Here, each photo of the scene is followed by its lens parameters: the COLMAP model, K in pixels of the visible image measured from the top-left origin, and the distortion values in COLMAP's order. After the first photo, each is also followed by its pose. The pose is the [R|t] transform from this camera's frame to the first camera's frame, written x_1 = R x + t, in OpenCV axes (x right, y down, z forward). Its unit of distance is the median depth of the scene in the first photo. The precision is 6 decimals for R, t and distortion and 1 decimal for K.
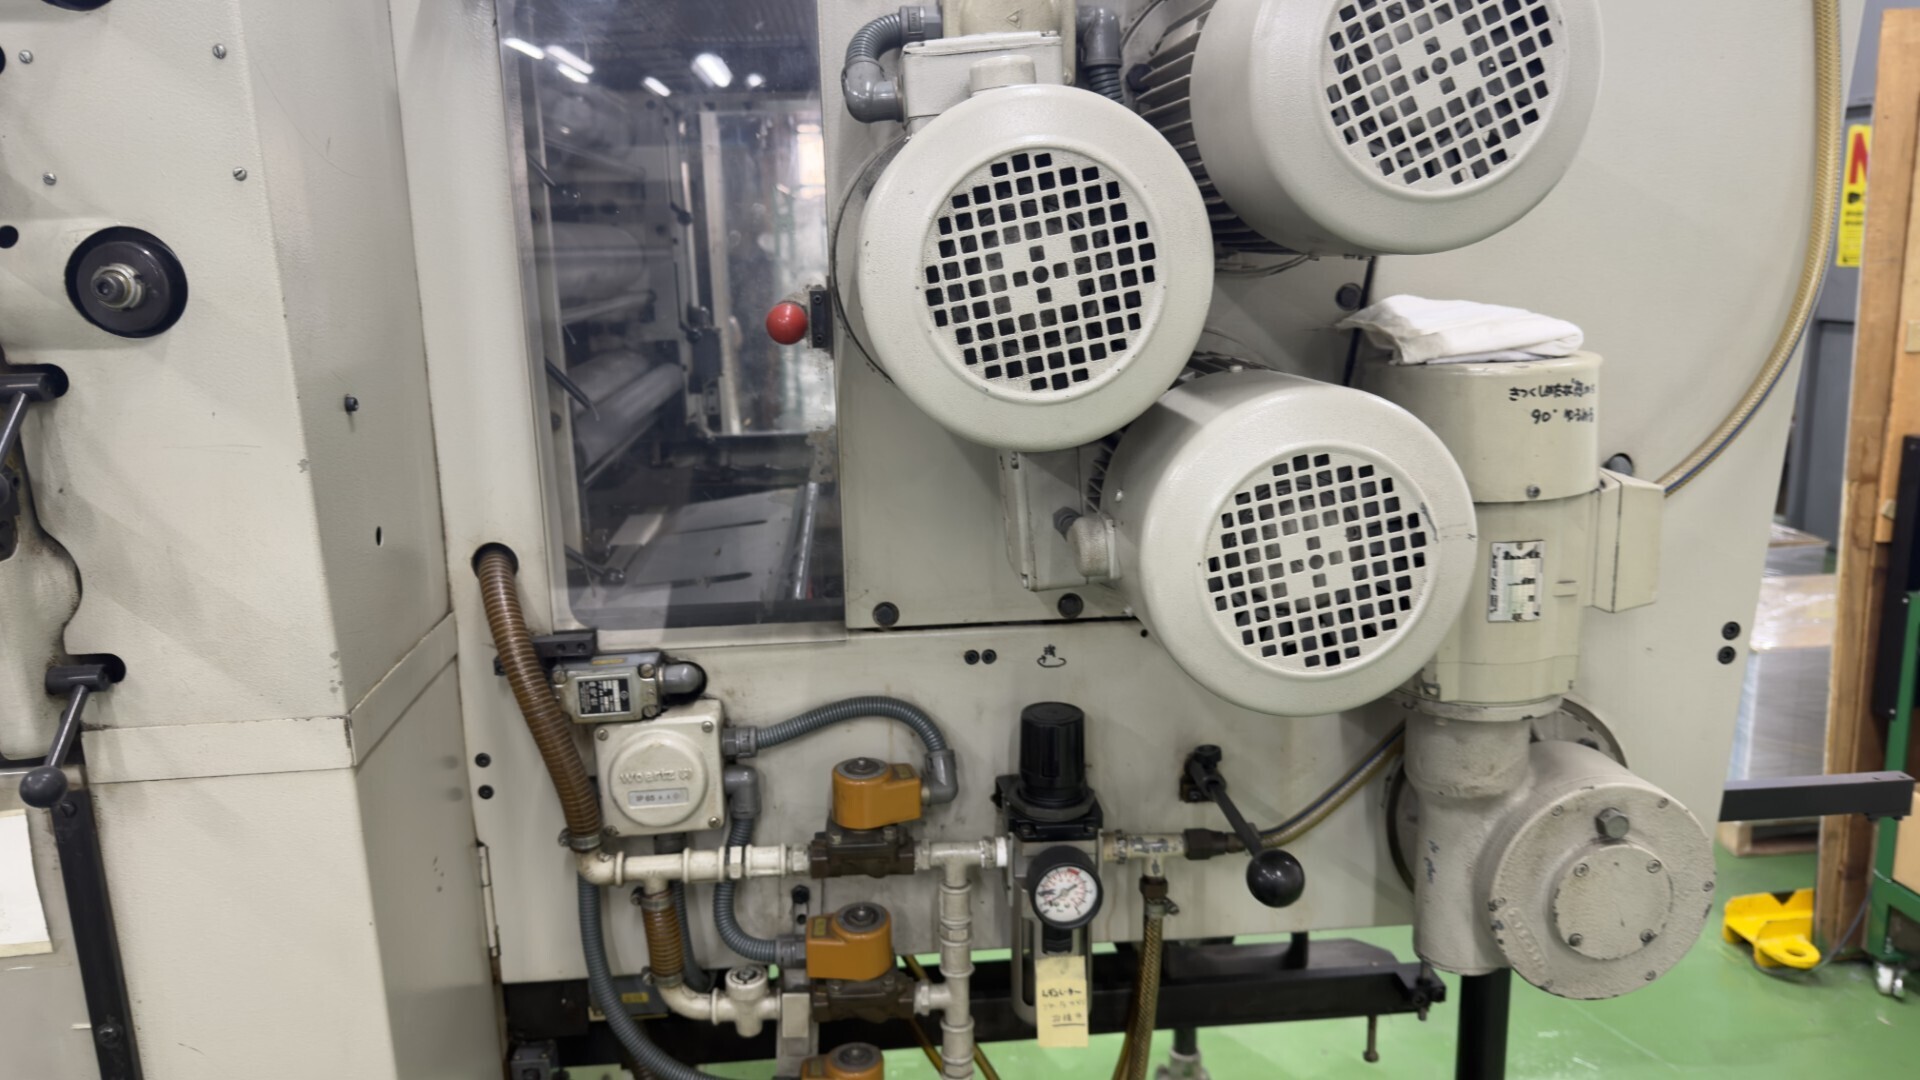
lens RADIAL K [[1360.7, 0, 958.3], [0, 1360.7, 509.8], [0, 0, 1]] dist [0.069187, -0.089727]
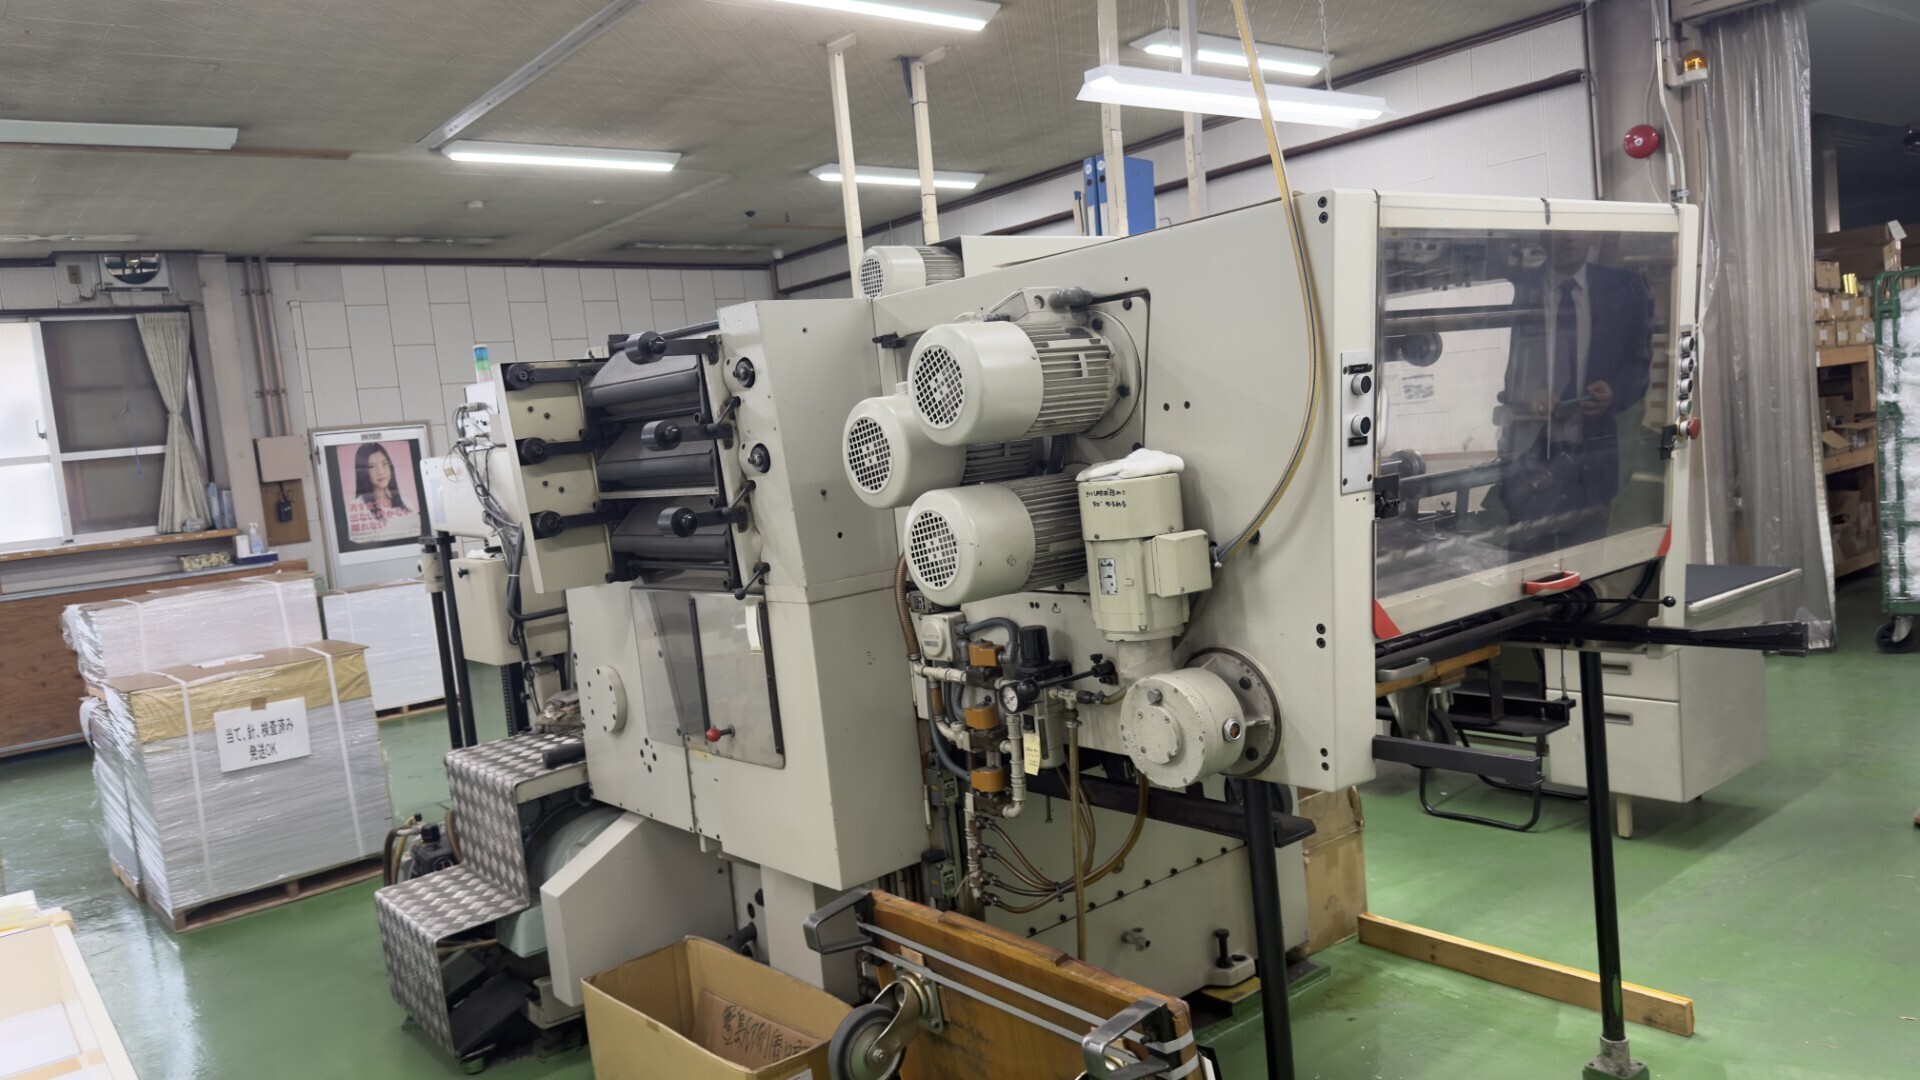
lens RADIAL K [[1360.7, 0, 947.9], [0, 1360.7, 537.1], [0, 0, 1]] dist [0.069187, -0.089727]
pose [[0.569114, 0.040286, -0.821271, 2.637583], [-0.075501, 0.997140, -0.003407, 0.018029], [0.818785, 0.063946, 0.570528, -0.631411]]
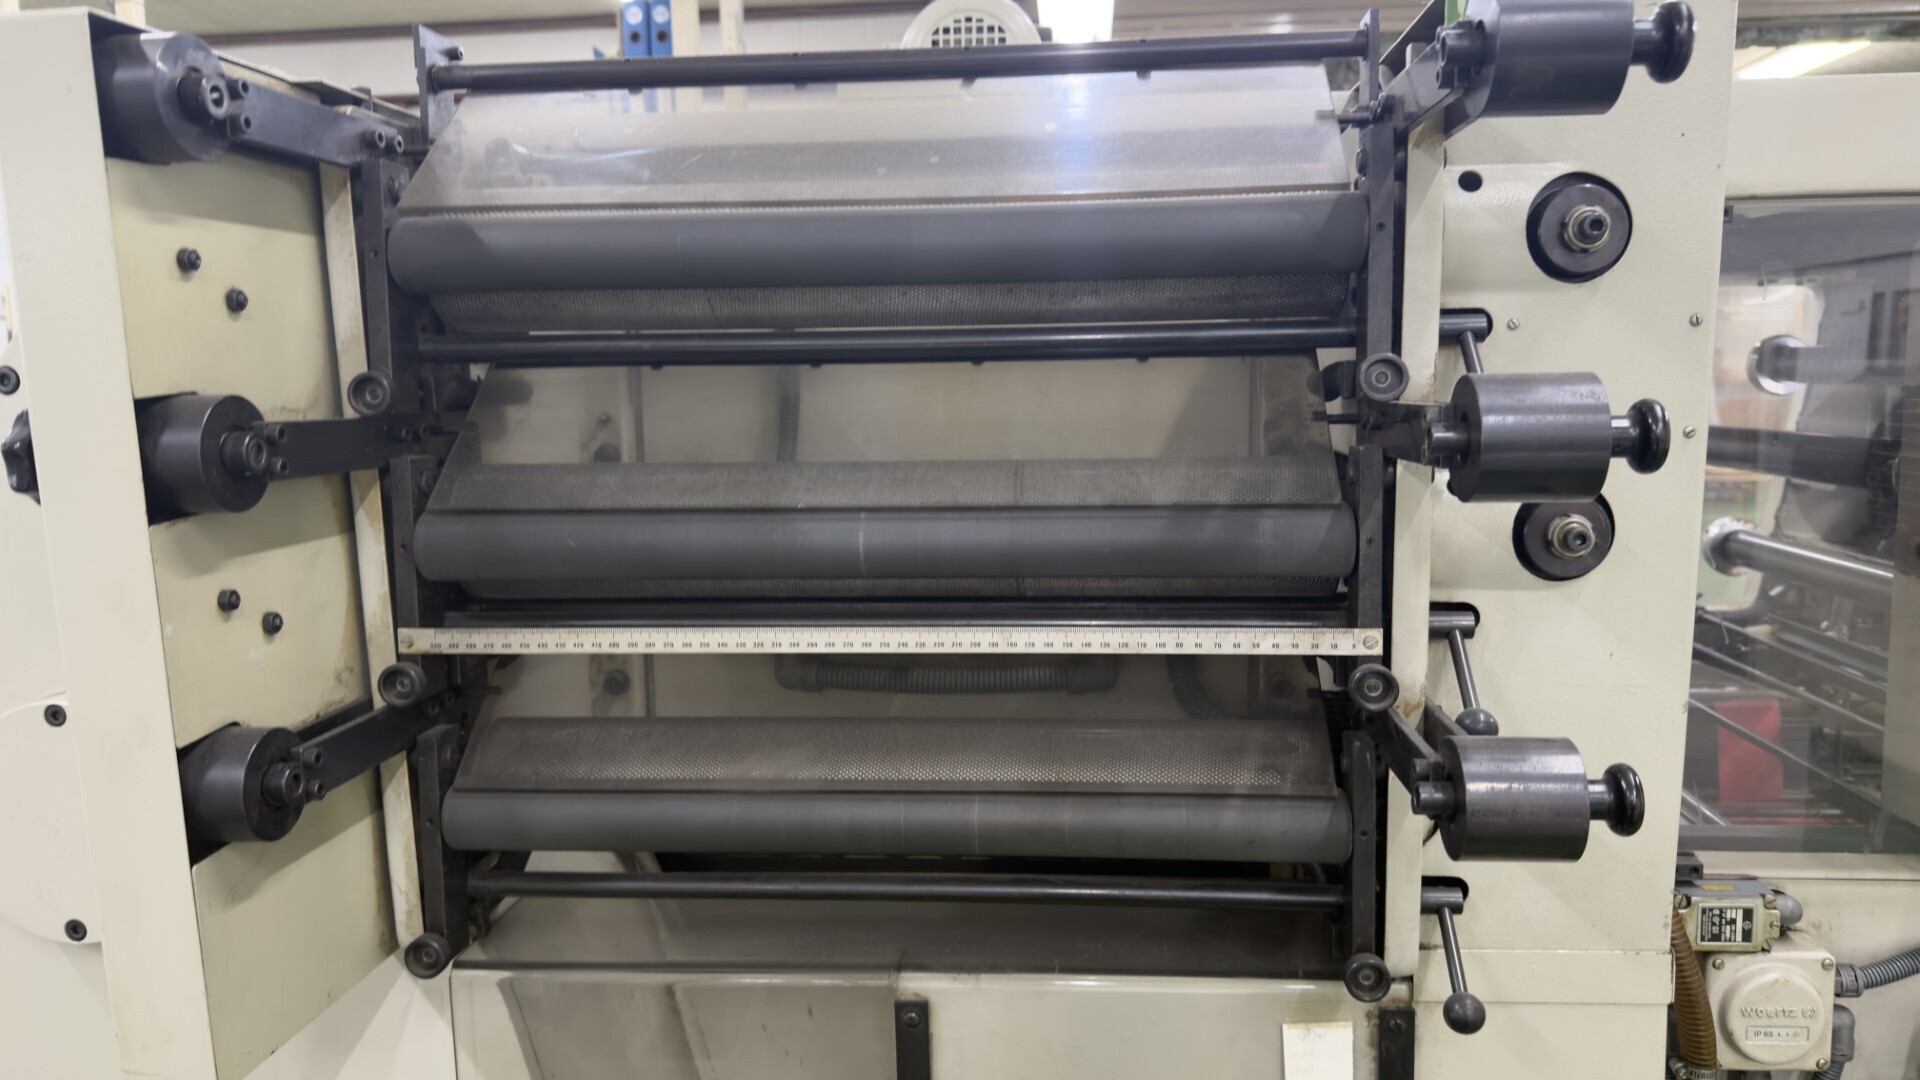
lens RADIAL K [[1360.7, 0, 944.0], [0, 1360.7, 491.7], [0, 0, 1]] dist [0.069187, -0.089727]
pose [[0.987550, 0.023392, -0.155555, -0.905494], [-0.039417, 0.994131, -0.100743, -0.067949], [0.152285, 0.105620, 0.982677, -0.113506]]
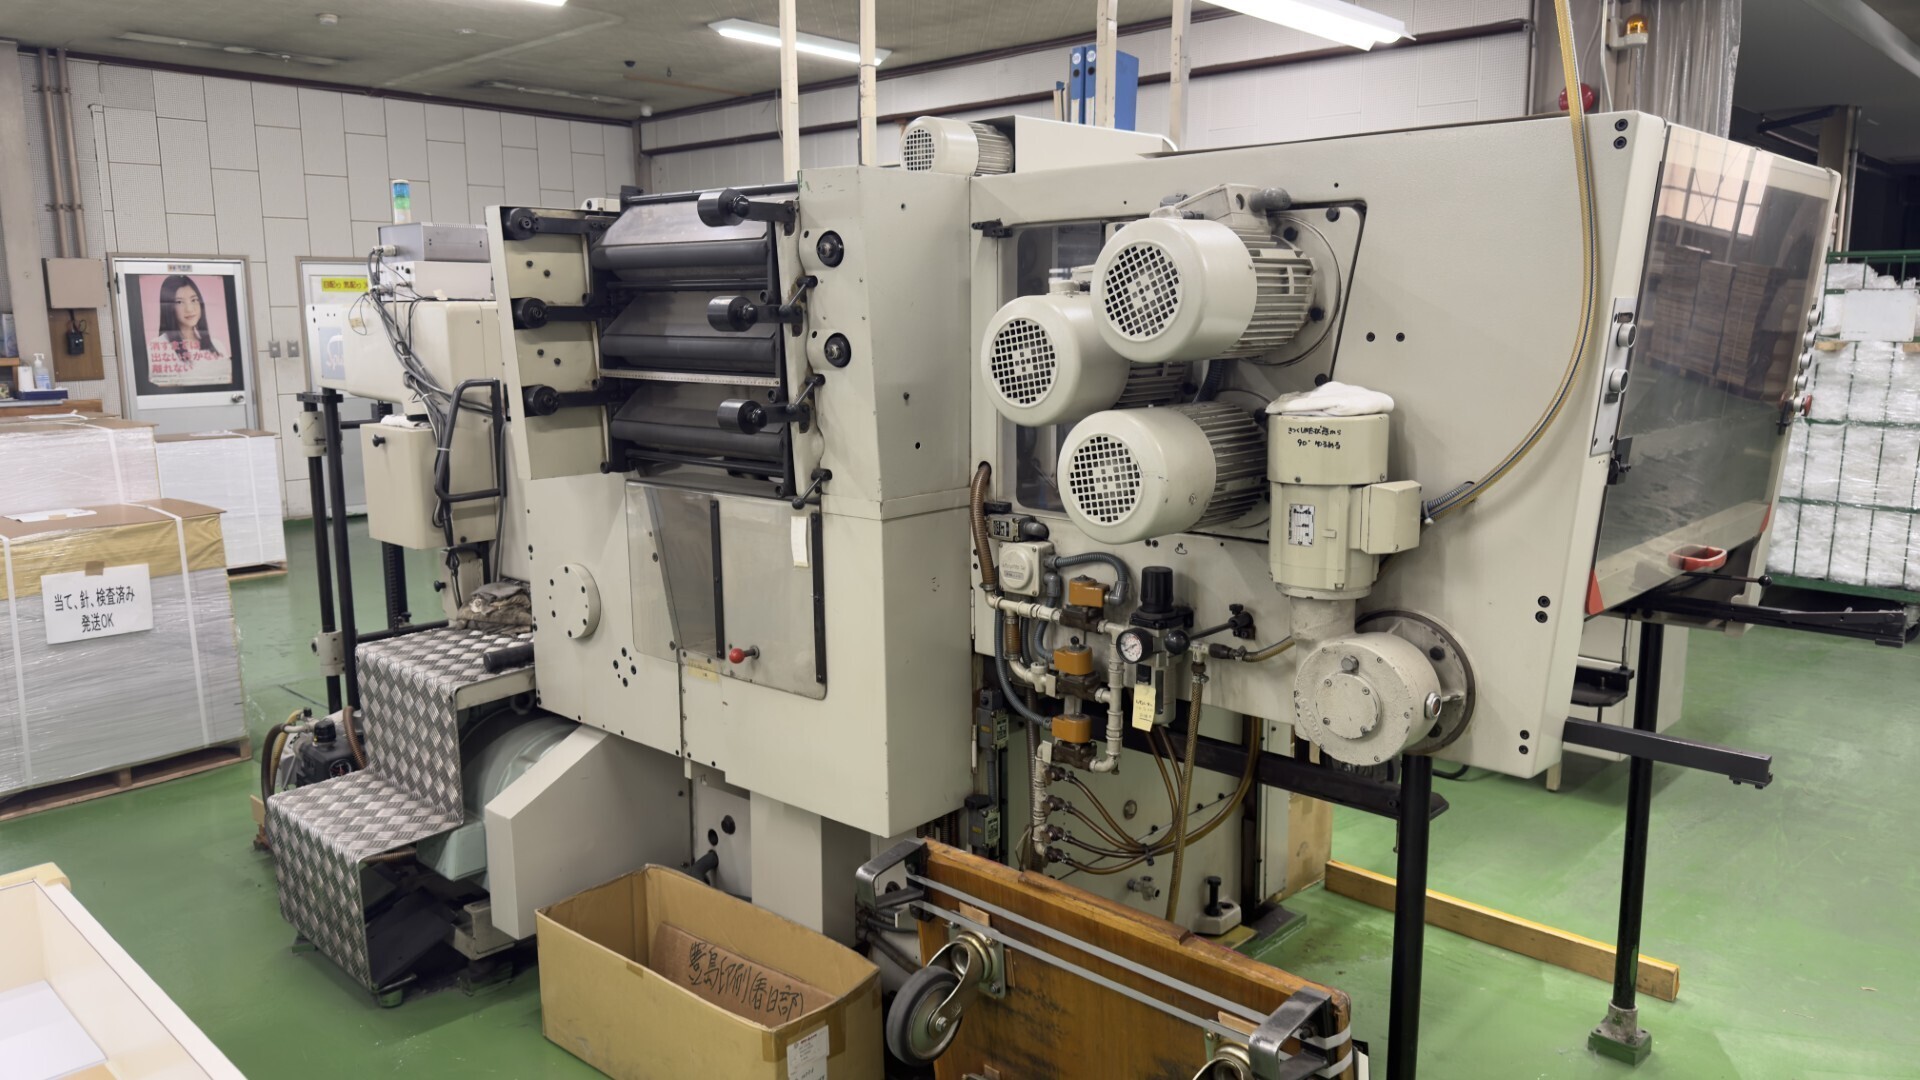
lens RADIAL K [[1360.7, 0, 946.8], [0, 1360.7, 530.4], [0, 0, 1]] dist [0.069187, -0.089727]
pose [[0.675995, 0.142087, -0.723078, 1.891643], [-0.154283, 0.986777, 0.049668, 0.050322], [0.720574, 0.077984, 0.688978, -0.945343]]
